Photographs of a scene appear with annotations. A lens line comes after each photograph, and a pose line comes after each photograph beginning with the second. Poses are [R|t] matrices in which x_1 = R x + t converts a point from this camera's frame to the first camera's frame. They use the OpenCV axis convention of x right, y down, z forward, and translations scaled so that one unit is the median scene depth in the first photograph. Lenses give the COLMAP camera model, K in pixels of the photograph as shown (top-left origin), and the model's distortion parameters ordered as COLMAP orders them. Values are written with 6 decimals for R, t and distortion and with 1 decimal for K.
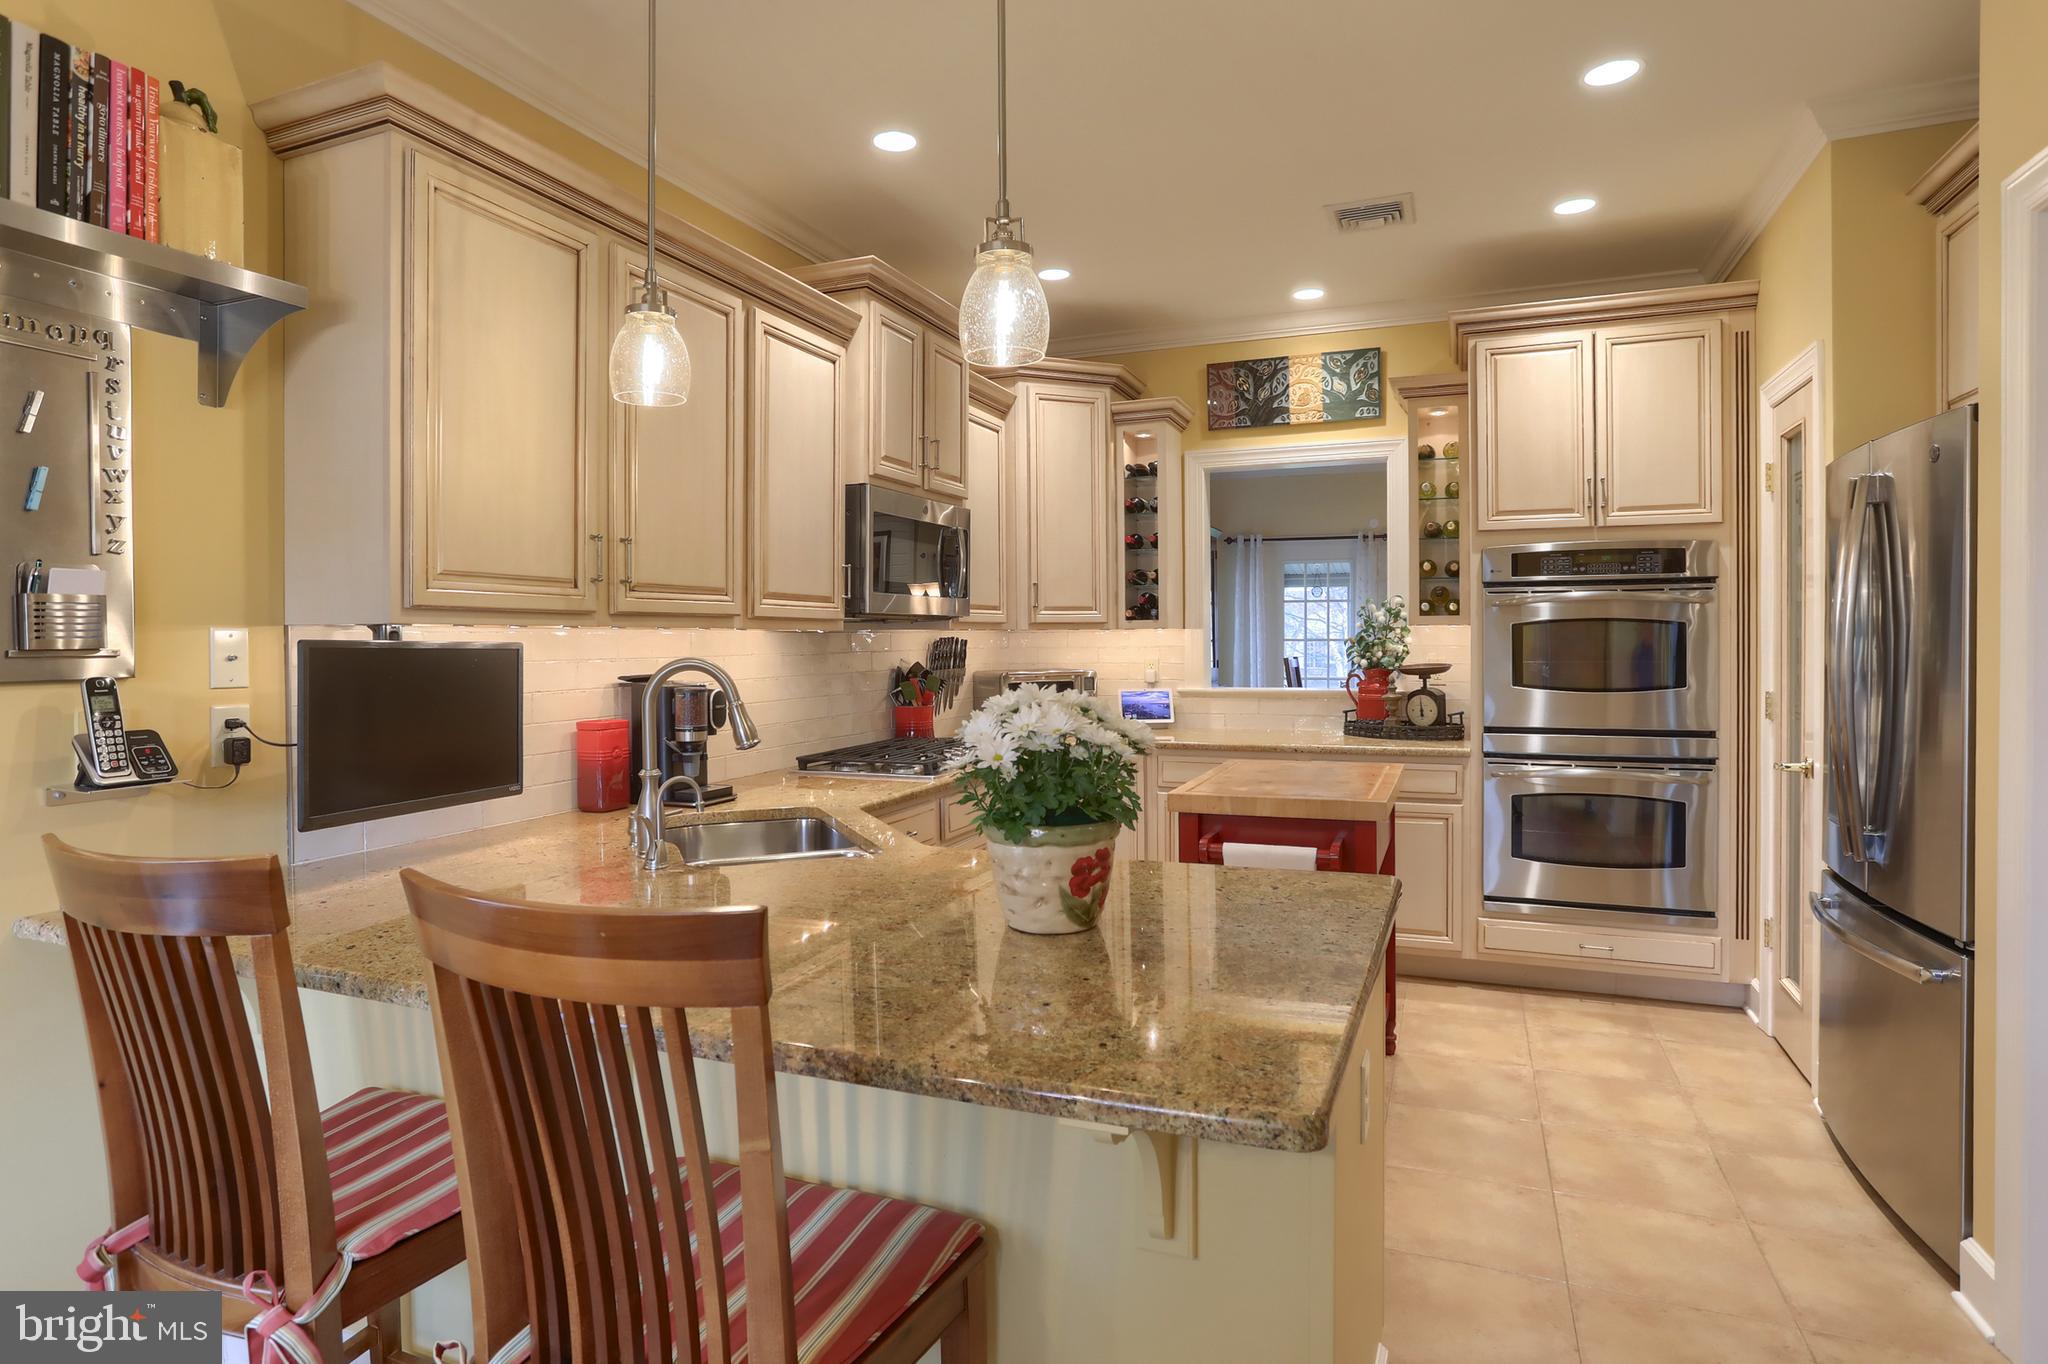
lens RADIAL K [[1108.6, 0, 979.7], [0, 1108.6, 630.1], [0, 0, 1]] dist [-0.048856, 0.073439]
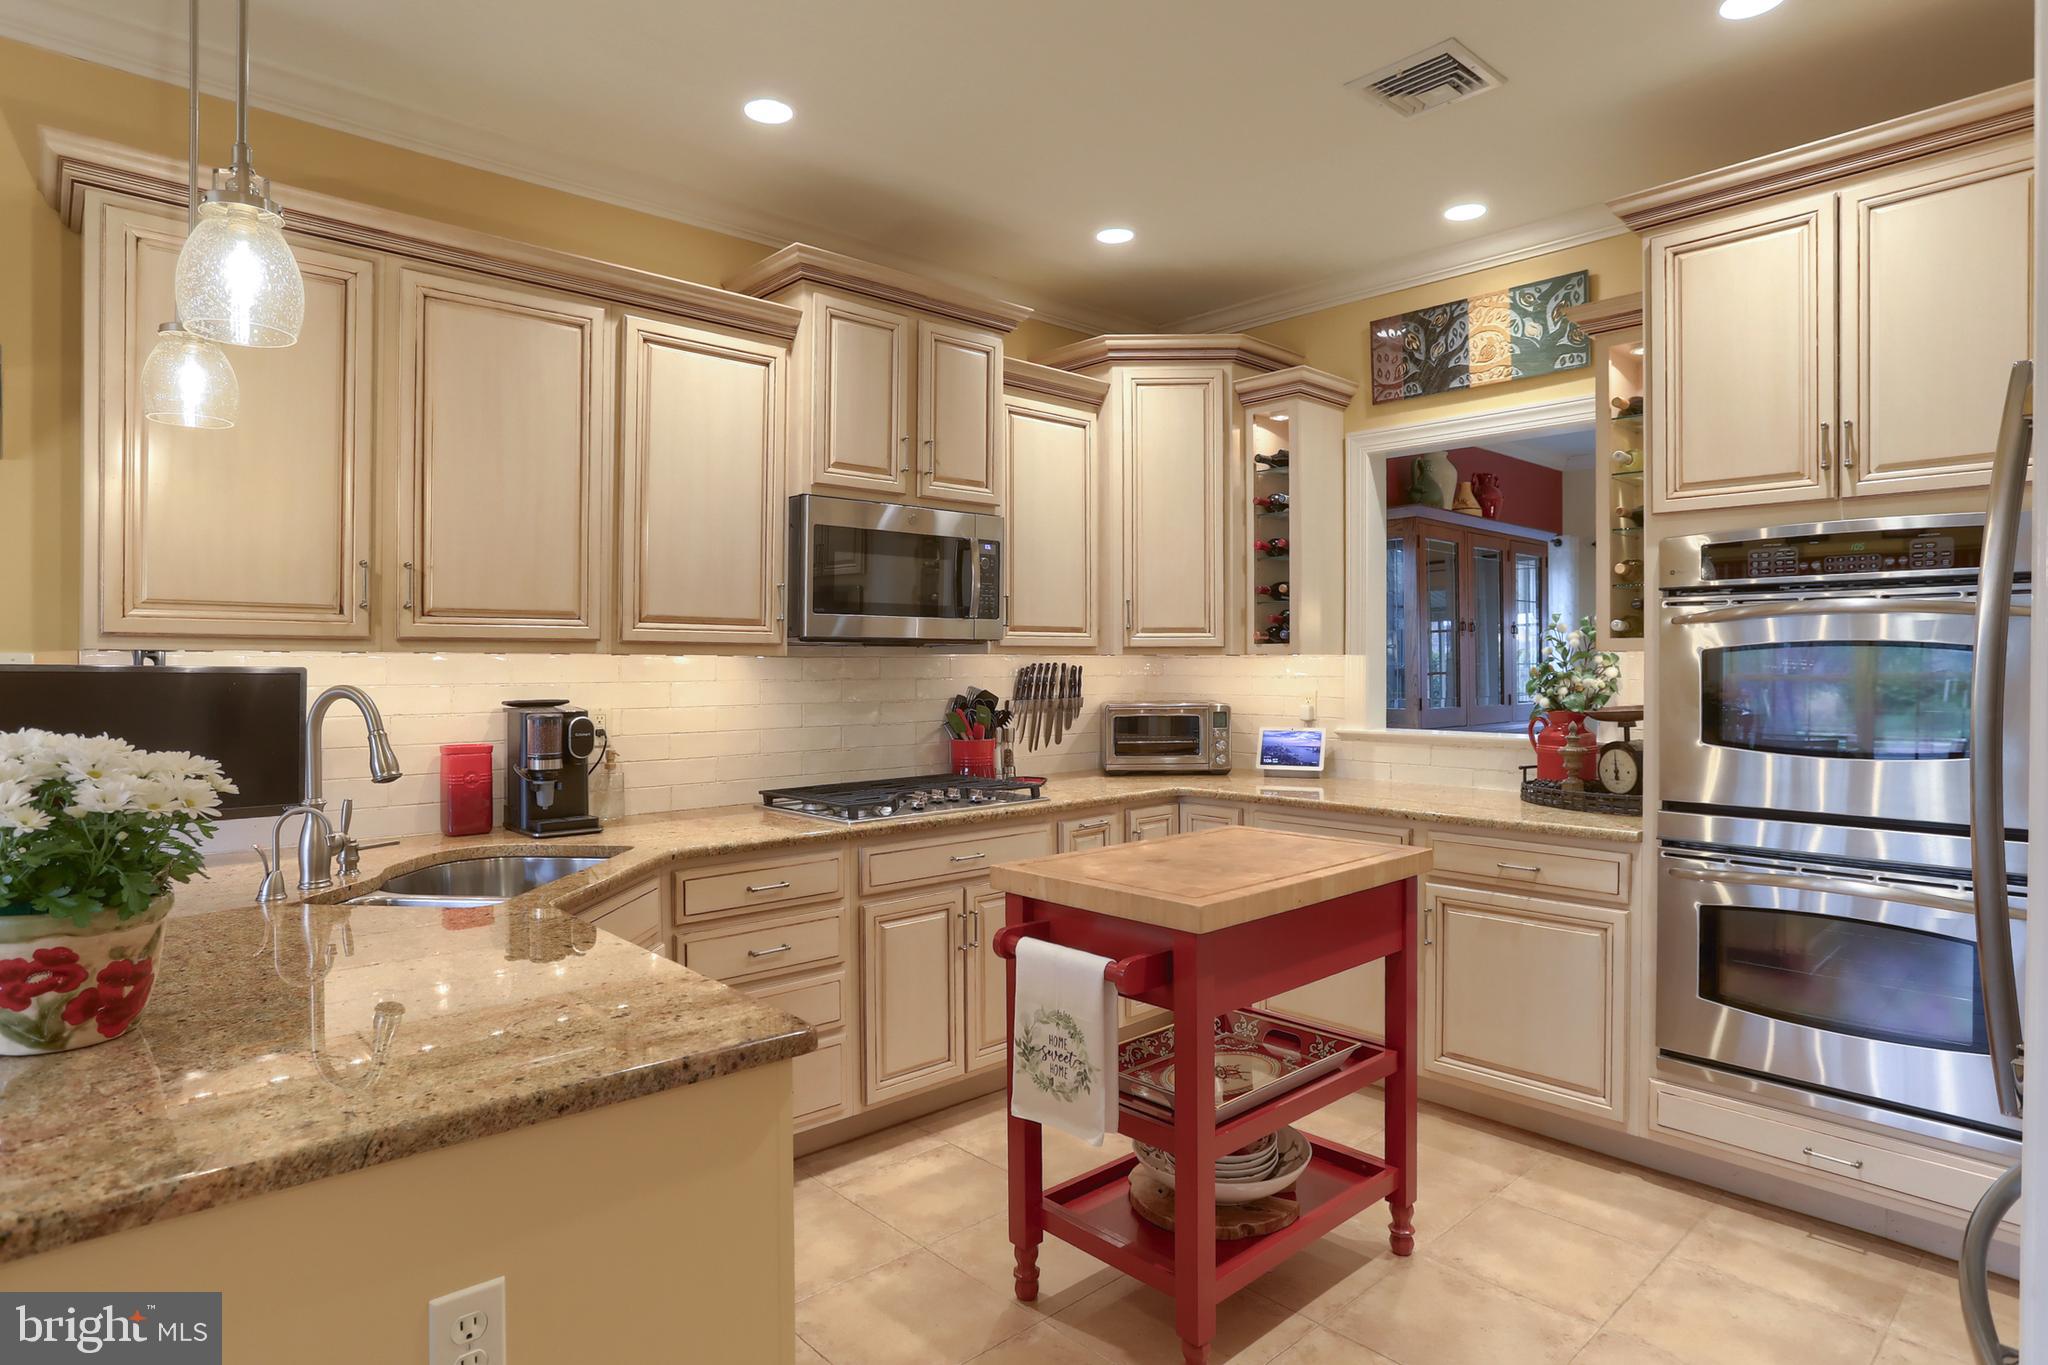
lens RADIAL K [[1100.8, 0, 995.4], [0, 1100.8, 650.9], [0, 0, 1]] dist [-0.066297, 0.042864]
pose [[0.905038, 0.003175, -0.425318, 0.327327], [-0.003471, 0.999994, 0.000078, -0.003366], [0.425316, 0.001406, 0.905044, 0.195739]]
